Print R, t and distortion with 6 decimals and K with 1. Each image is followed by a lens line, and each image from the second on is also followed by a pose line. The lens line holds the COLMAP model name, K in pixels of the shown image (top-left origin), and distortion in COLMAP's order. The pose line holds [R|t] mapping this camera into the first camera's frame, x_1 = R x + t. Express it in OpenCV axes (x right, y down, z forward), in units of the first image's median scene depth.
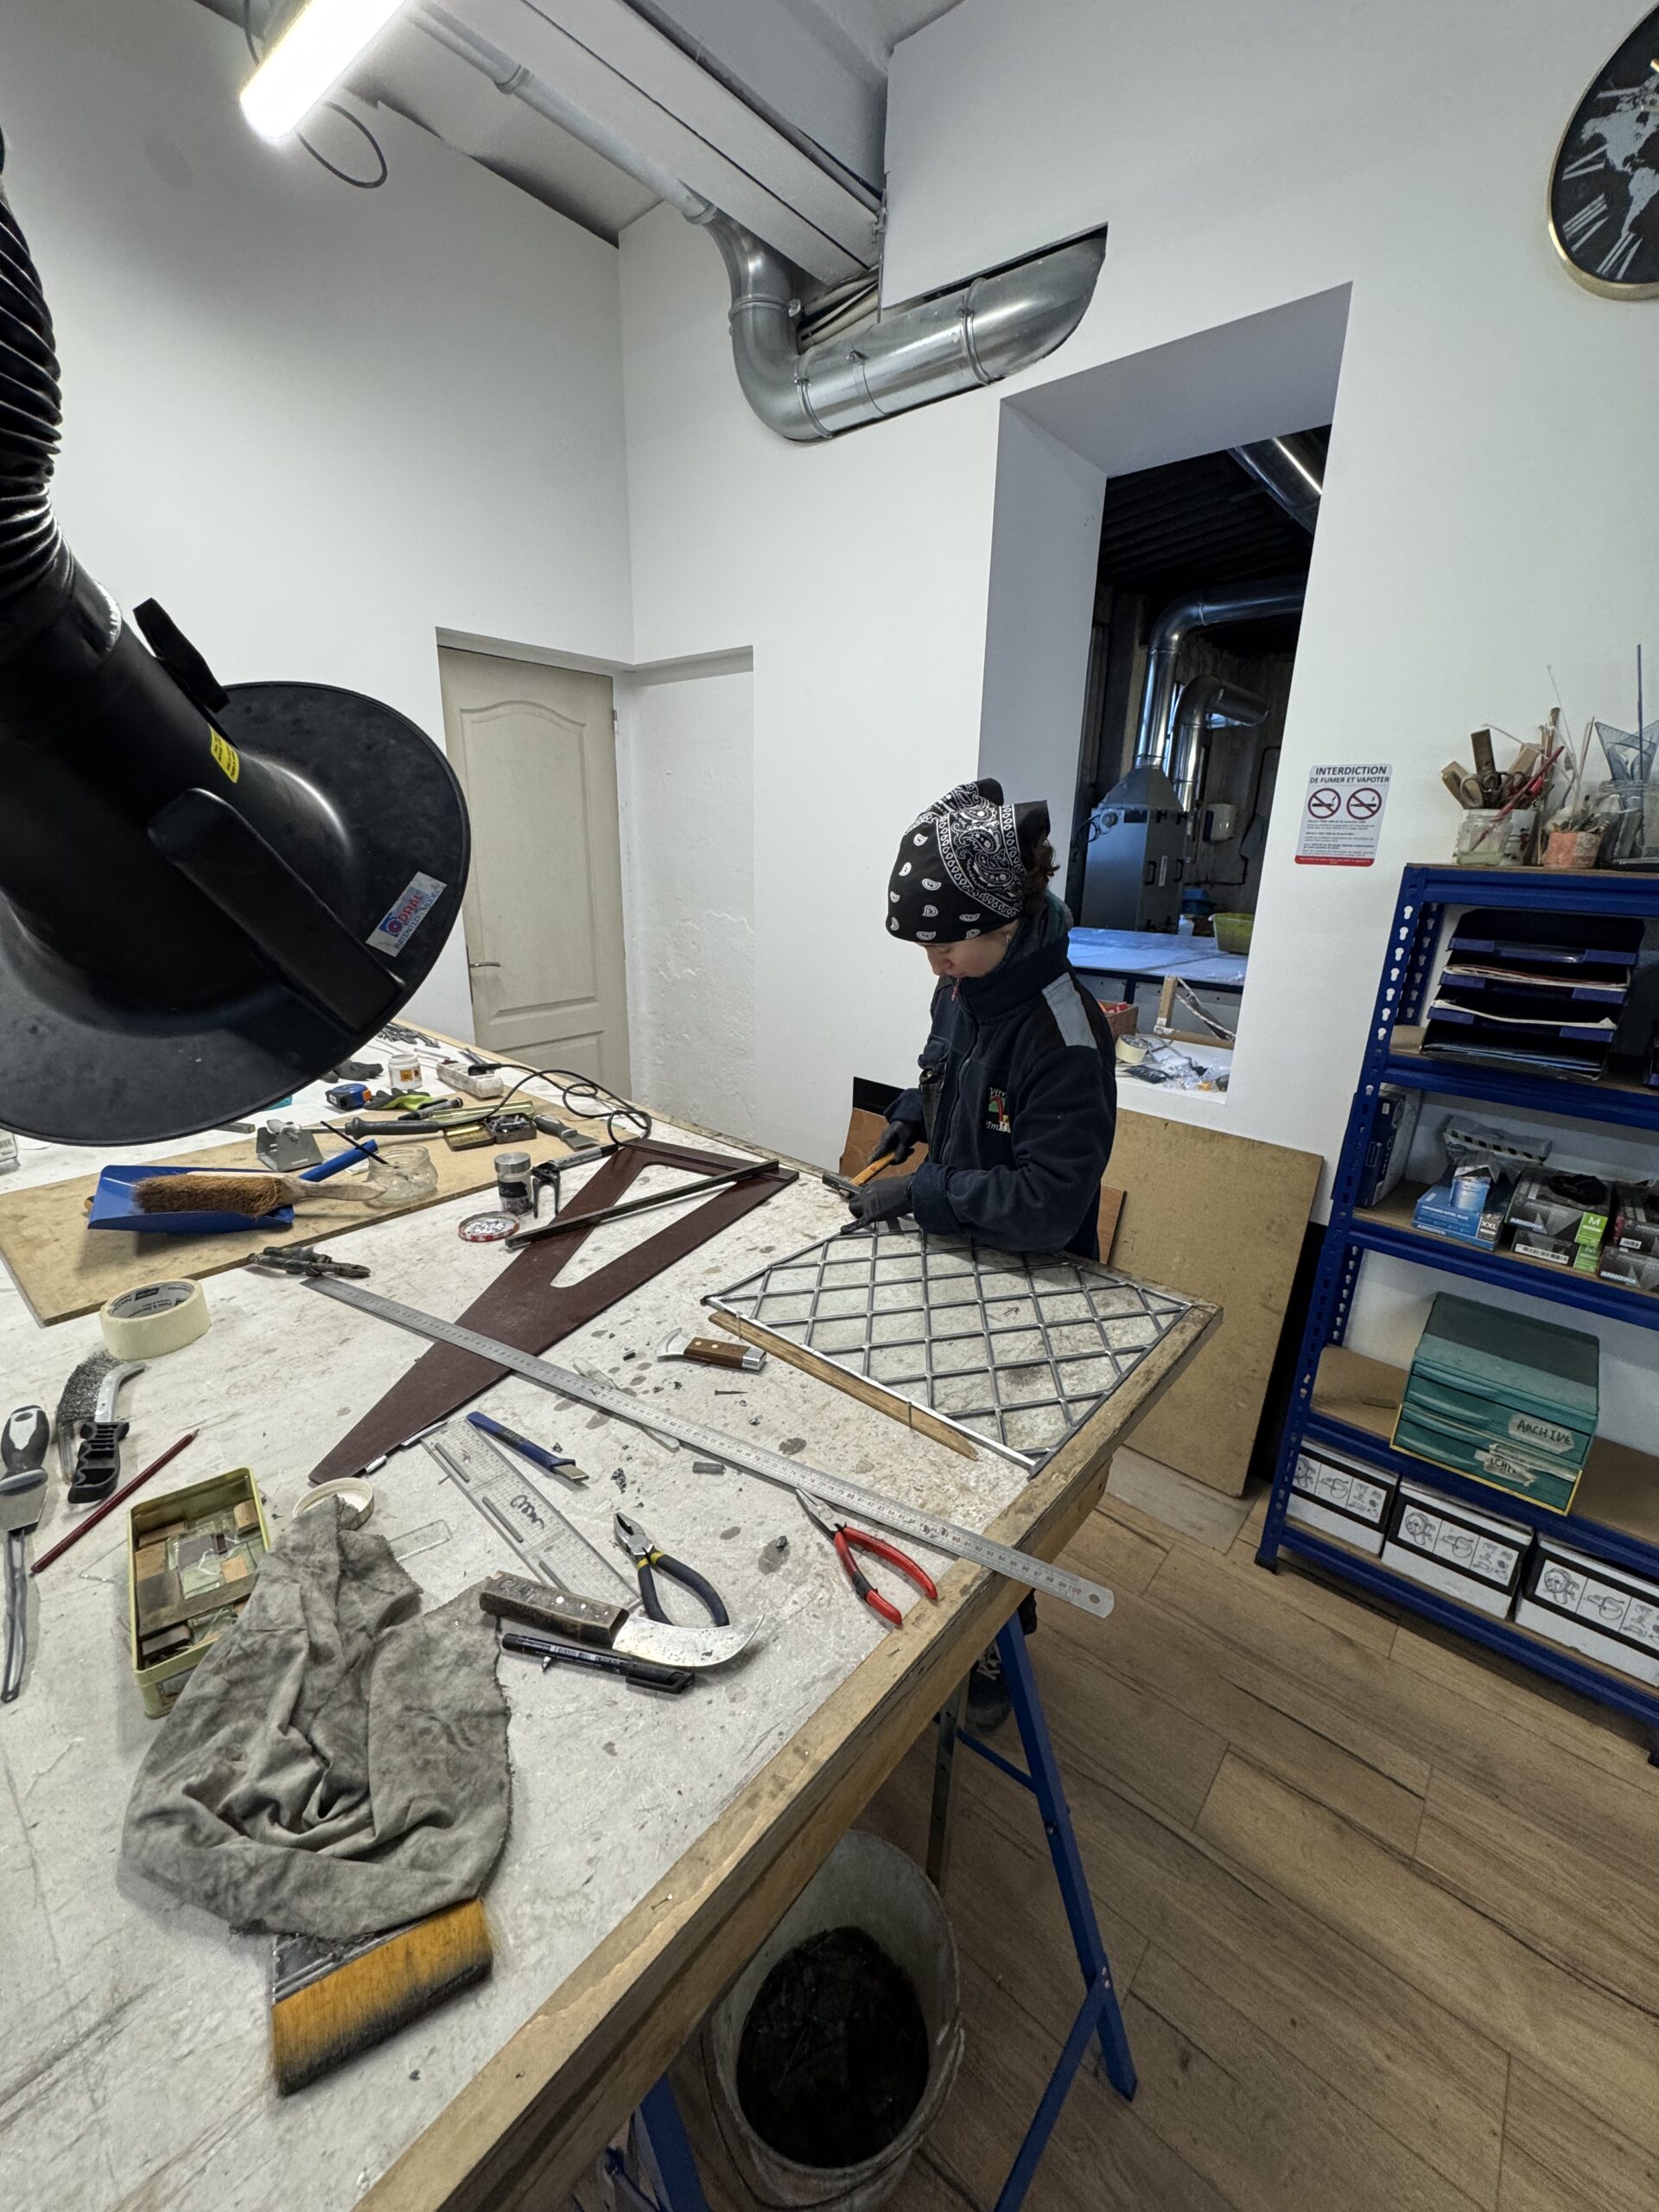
lens RADIAL K [[877.3, 0, 825.1], [0, 877.3, 1092.6], [0, 0, 1]] dist [-0.004421, 0.000666]
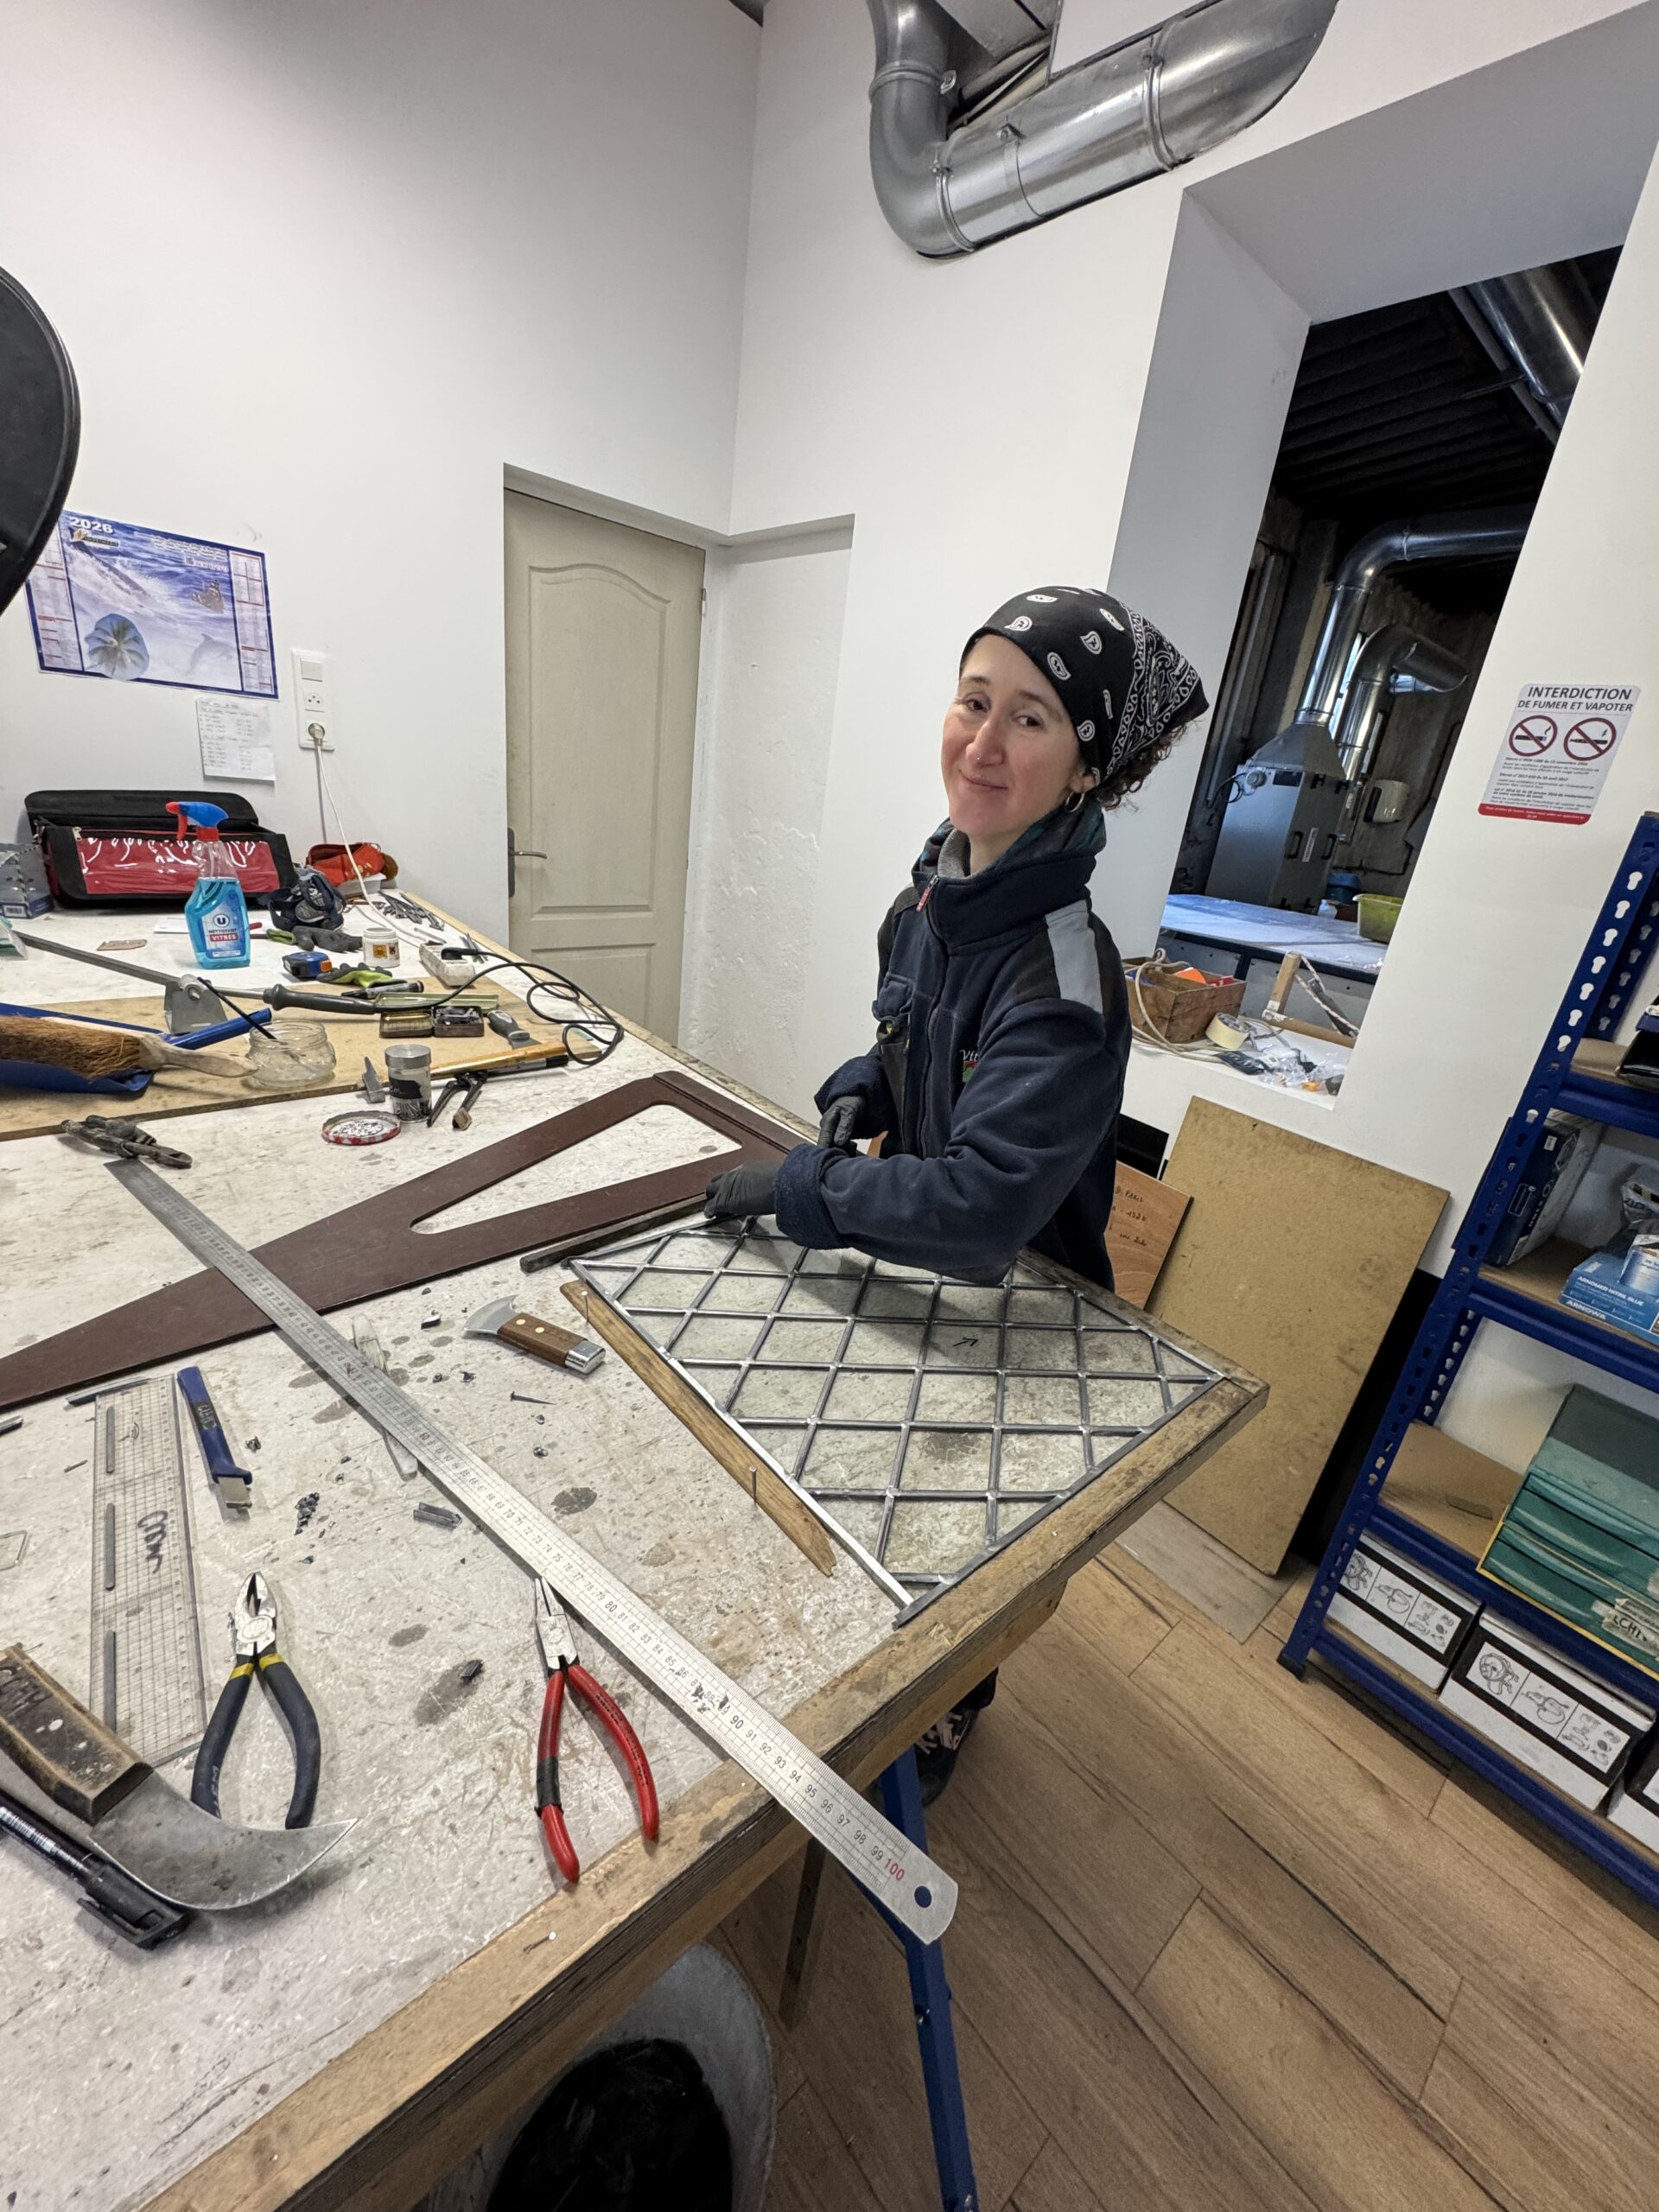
lens RADIAL K [[877.3, 0, 829.0], [0, 877.3, 1093.4], [0, 0, 1]] dist [-0.004421, 0.000666]
pose [[0.985585, 0.136002, -0.100623, 0.093177], [-0.130102, 0.989493, 0.063072, 0.008682], [0.108144, -0.049071, 0.992923, 0.177505]]
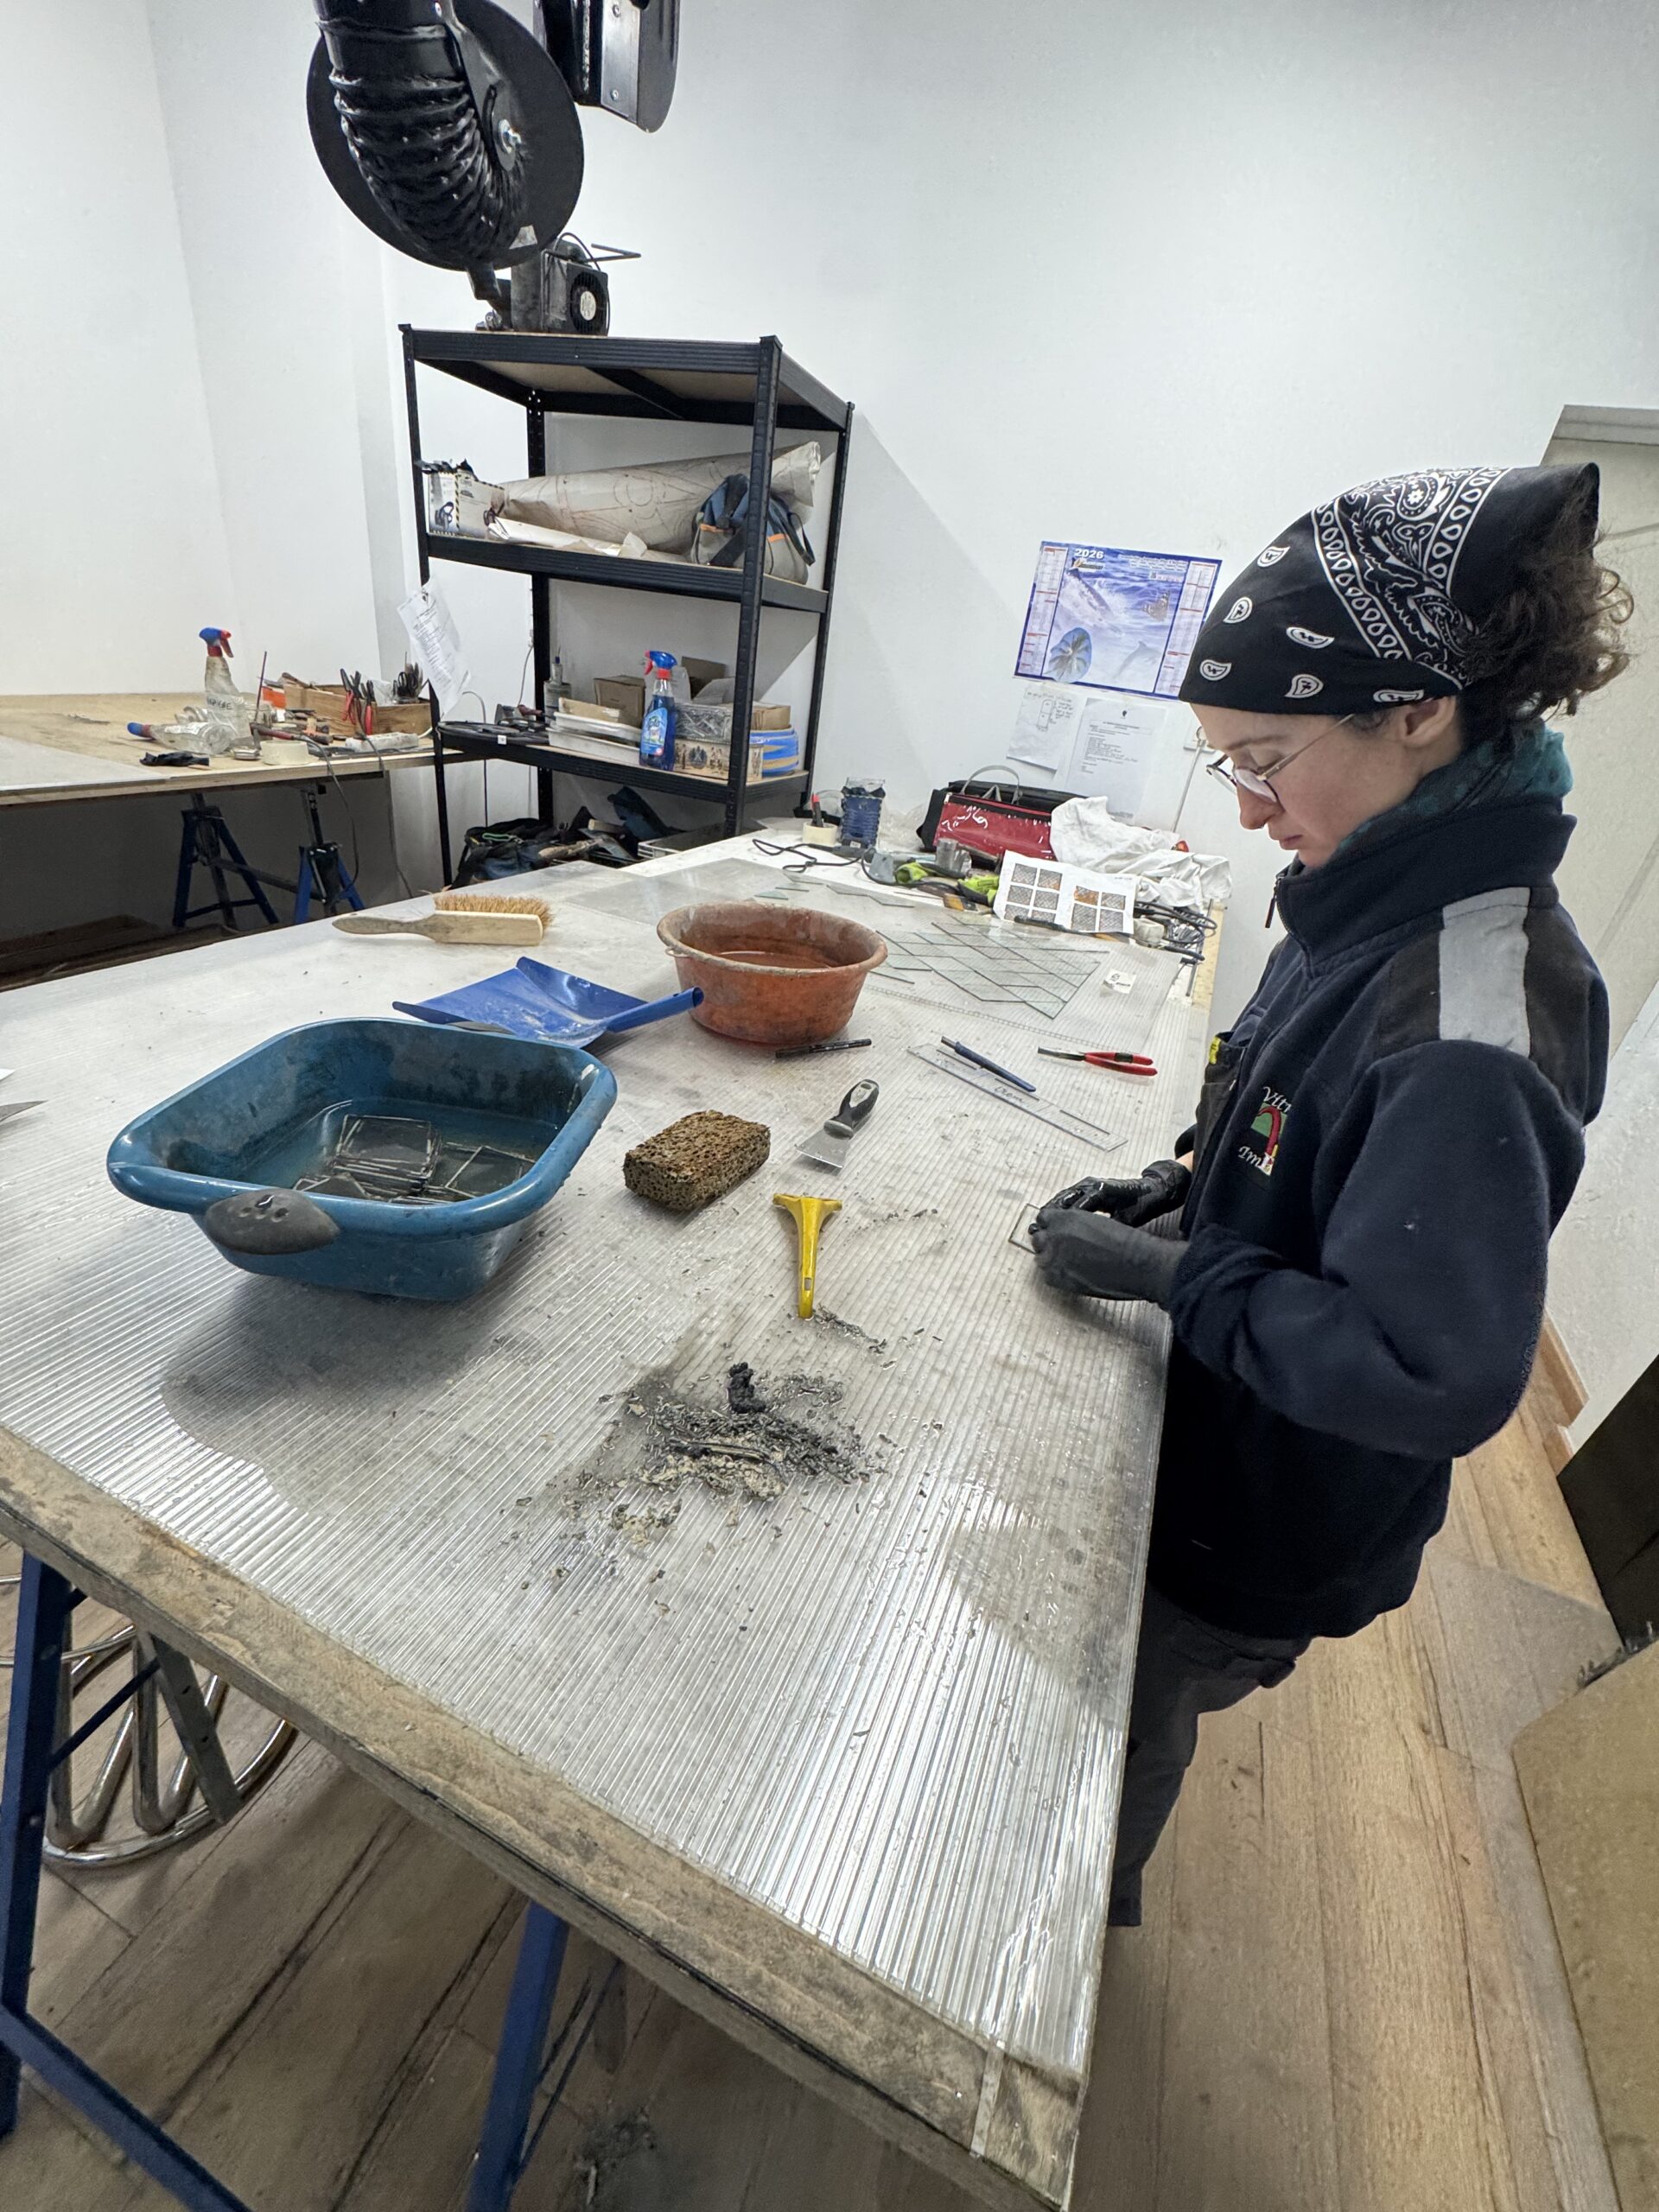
lens RADIAL K [[877.3, 0, 835.5], [0, 877.3, 1100.5], [0, 0, 1]] dist [-0.004421, 0.000666]
pose [[0.301316, 0.452657, -0.839232, 0.330842], [-0.393077, 0.860839, 0.323182, -0.076135], [0.868734, 0.232503, 0.437313, 0.486837]]
